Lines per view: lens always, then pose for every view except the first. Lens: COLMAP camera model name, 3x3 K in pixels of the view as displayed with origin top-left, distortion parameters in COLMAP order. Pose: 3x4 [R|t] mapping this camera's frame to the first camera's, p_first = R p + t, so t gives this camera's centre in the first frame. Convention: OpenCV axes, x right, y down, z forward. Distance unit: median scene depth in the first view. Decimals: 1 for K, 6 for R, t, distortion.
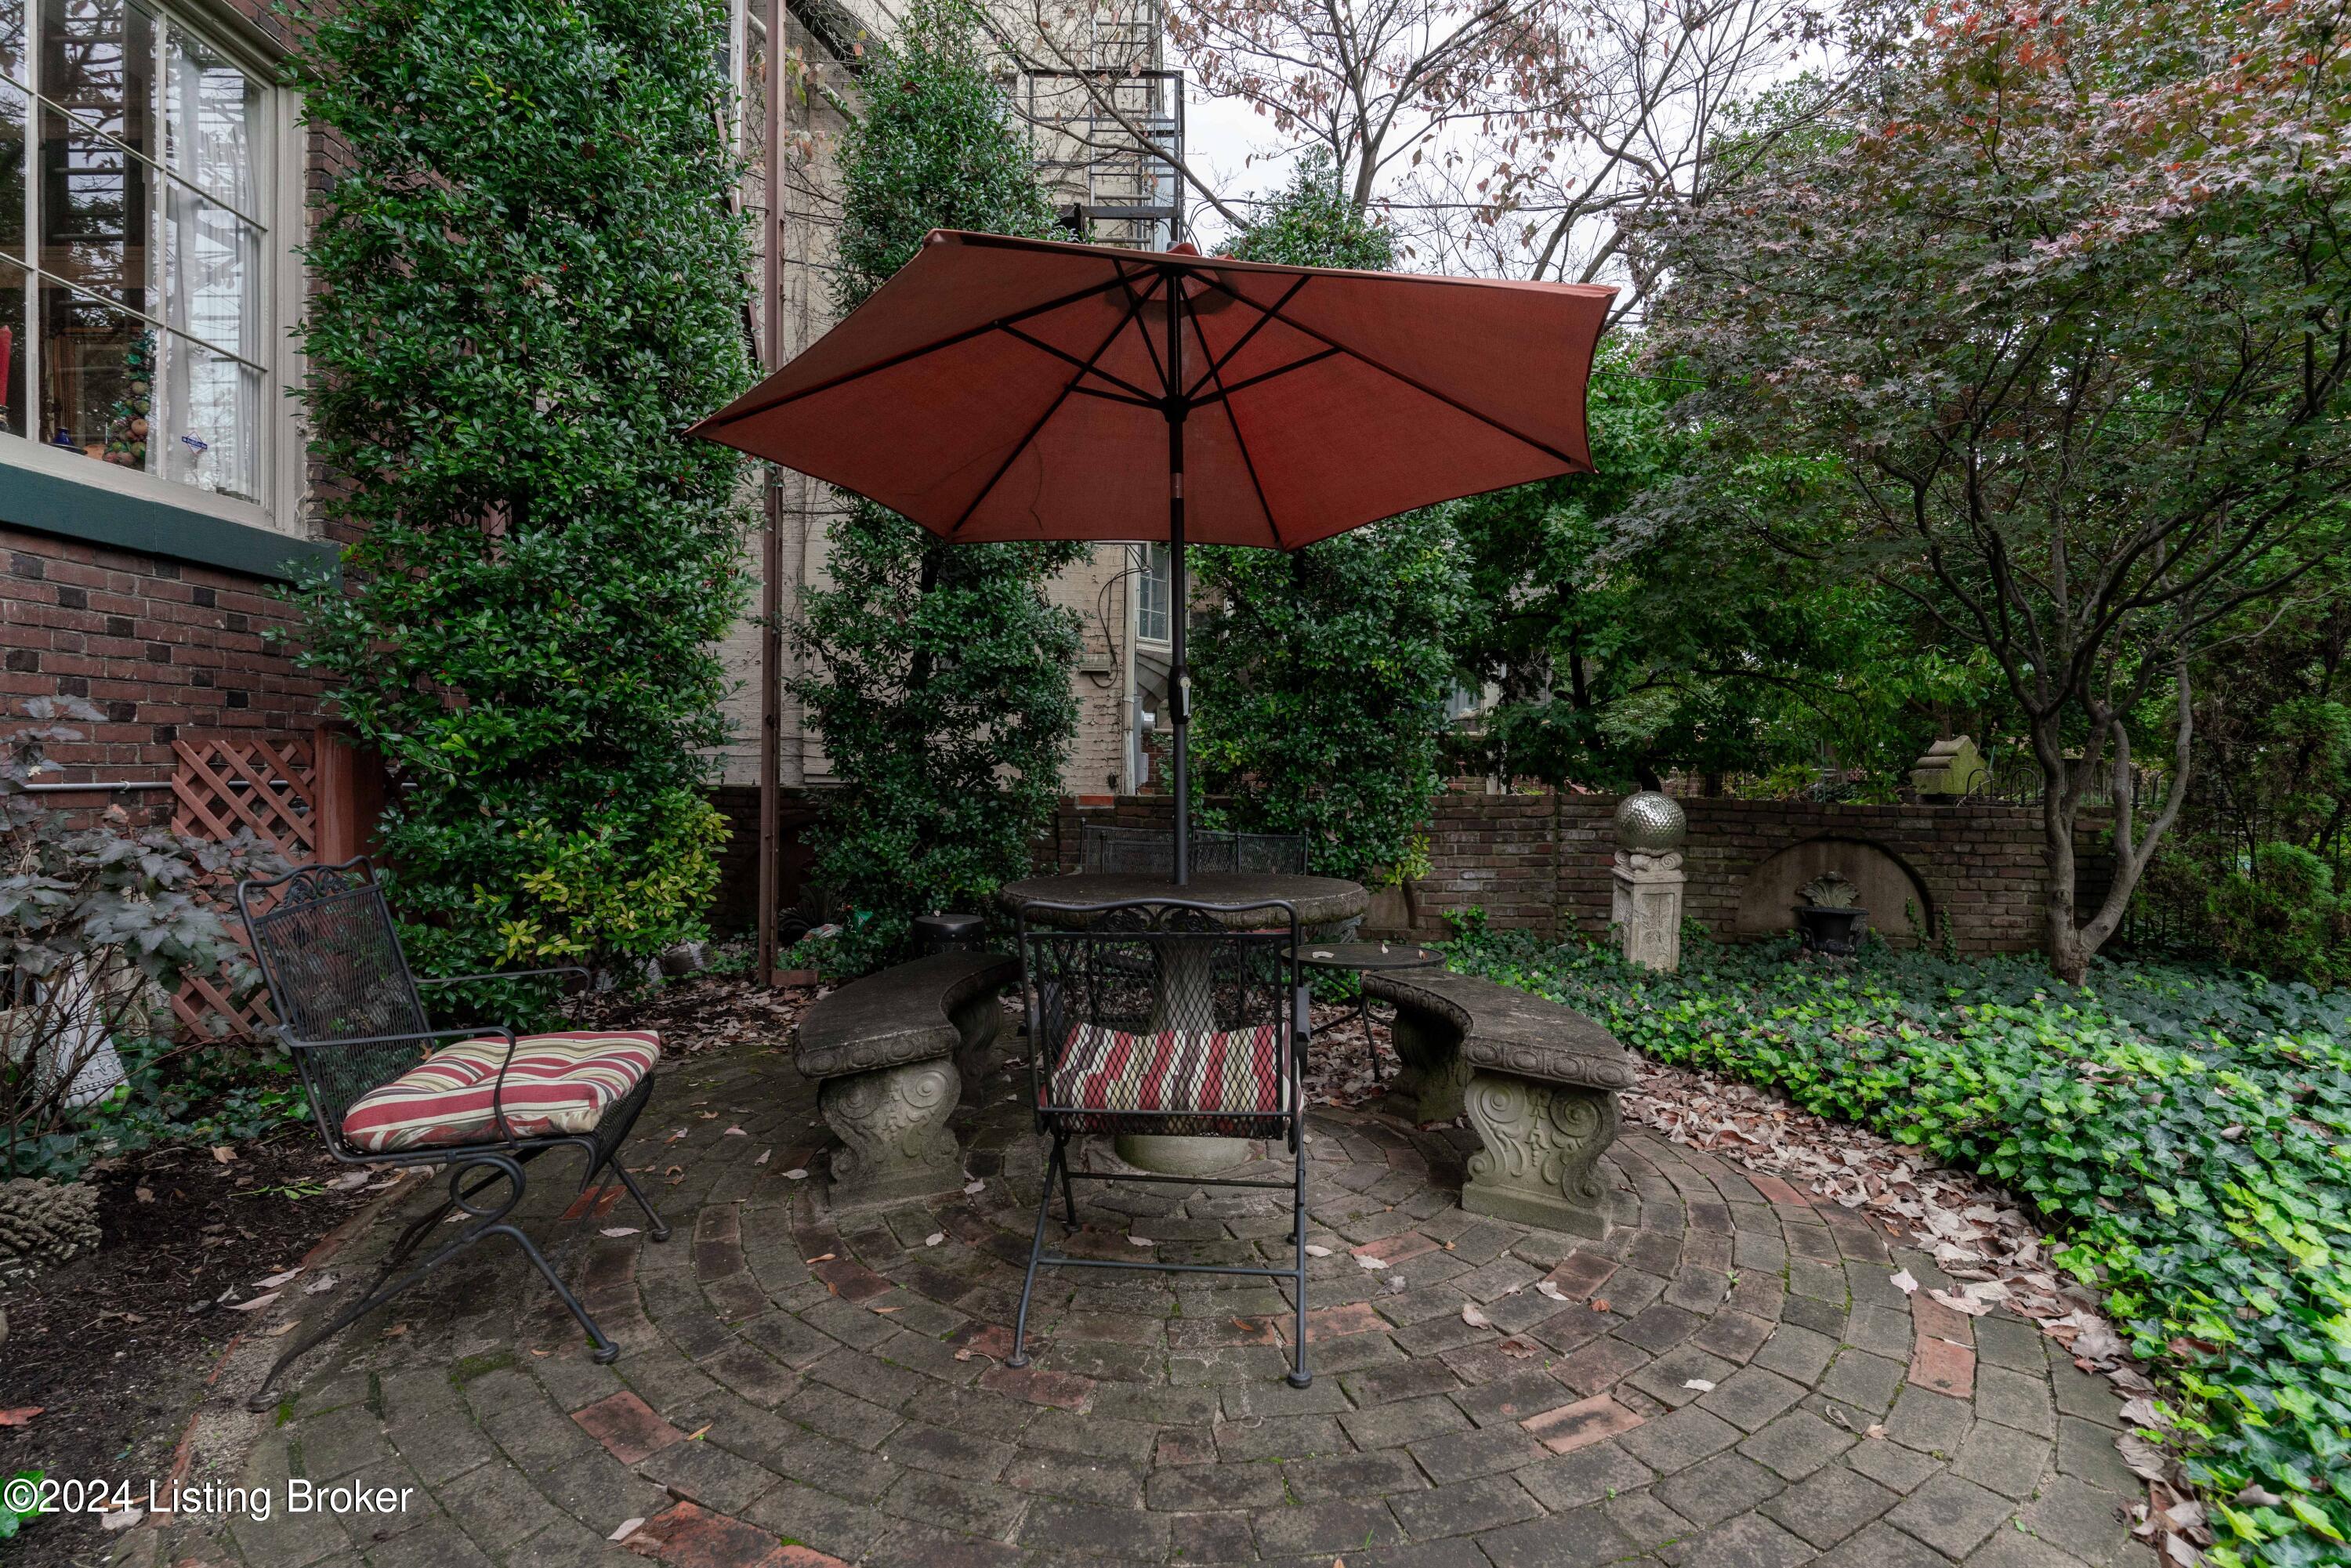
lens RADIAL K [[1165.9, 0, 1169.3], [0, 1165.9, 797.9], [0, 0, 1]] dist [-0.003714, 0.000397]
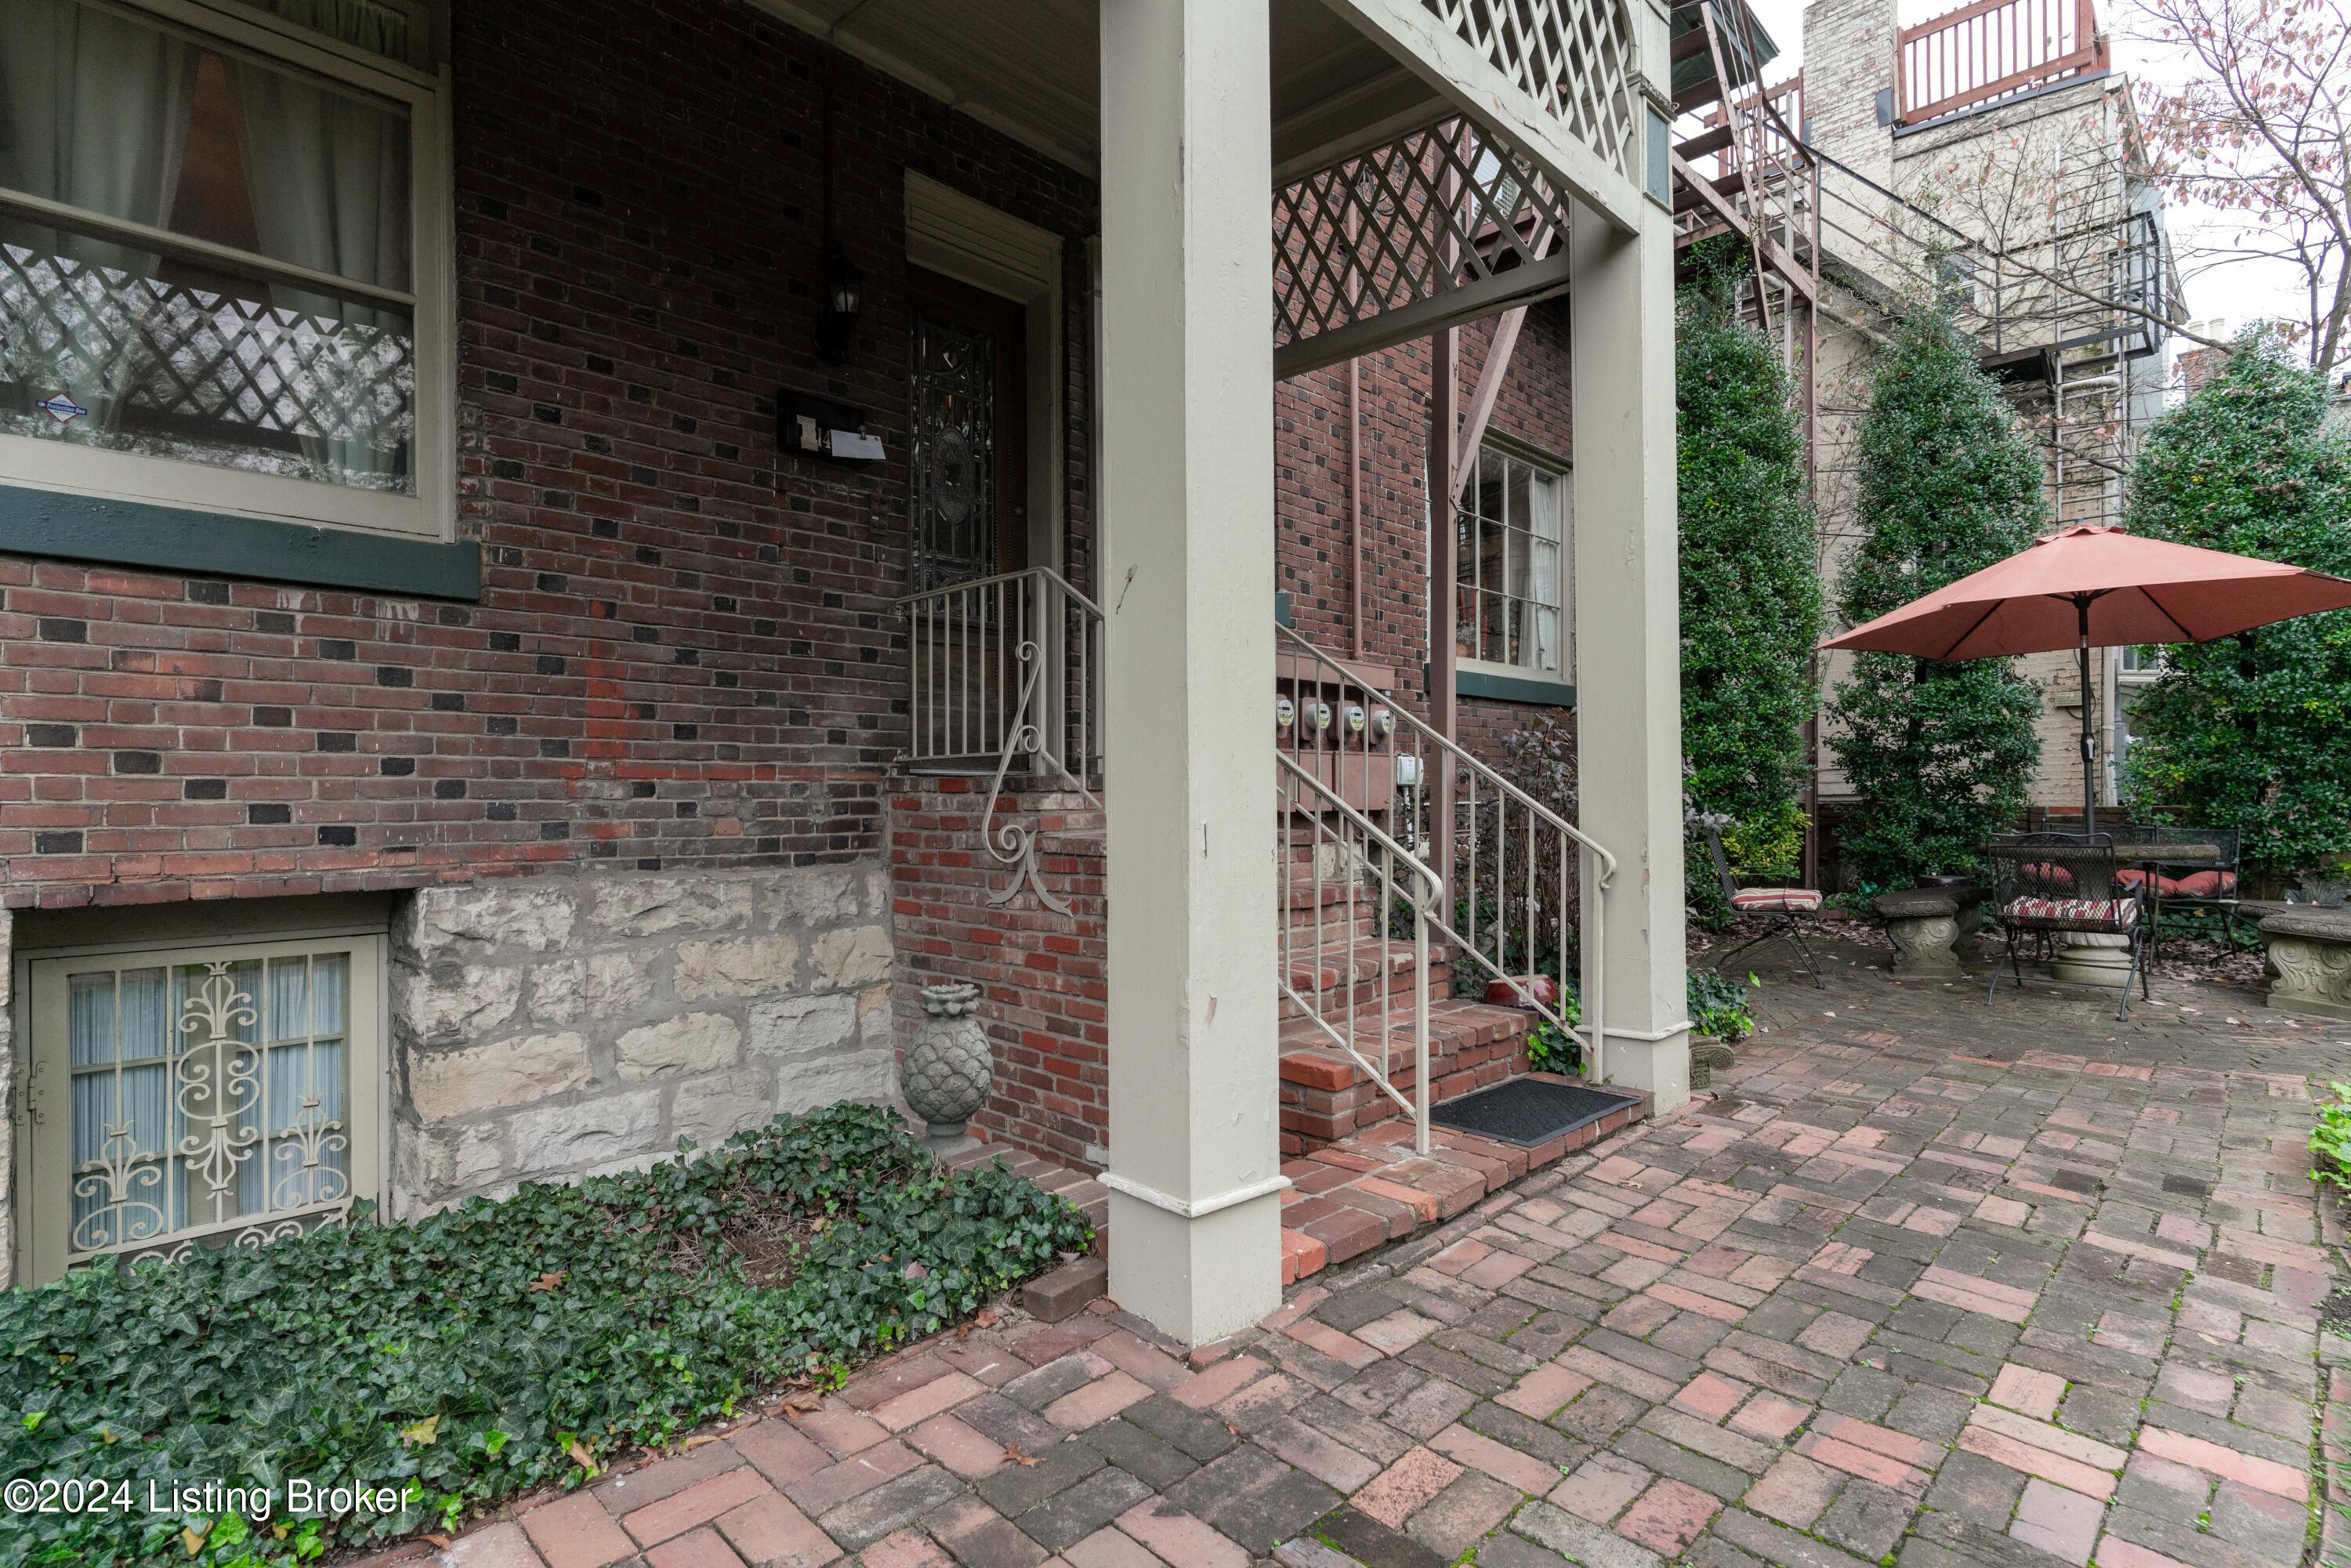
lens RADIAL K [[1143.5, 0, 1172.8], [0, 1143.5, 797.0], [0, 0, 1]] dist [-0.002237, 0.000118]
pose [[0.726687, -0.015939, -0.686784, 0.125837], [-0.000276, 0.999724, -0.023494, 0.024602], [0.686969, 0.017262, 0.726482, -0.878619]]
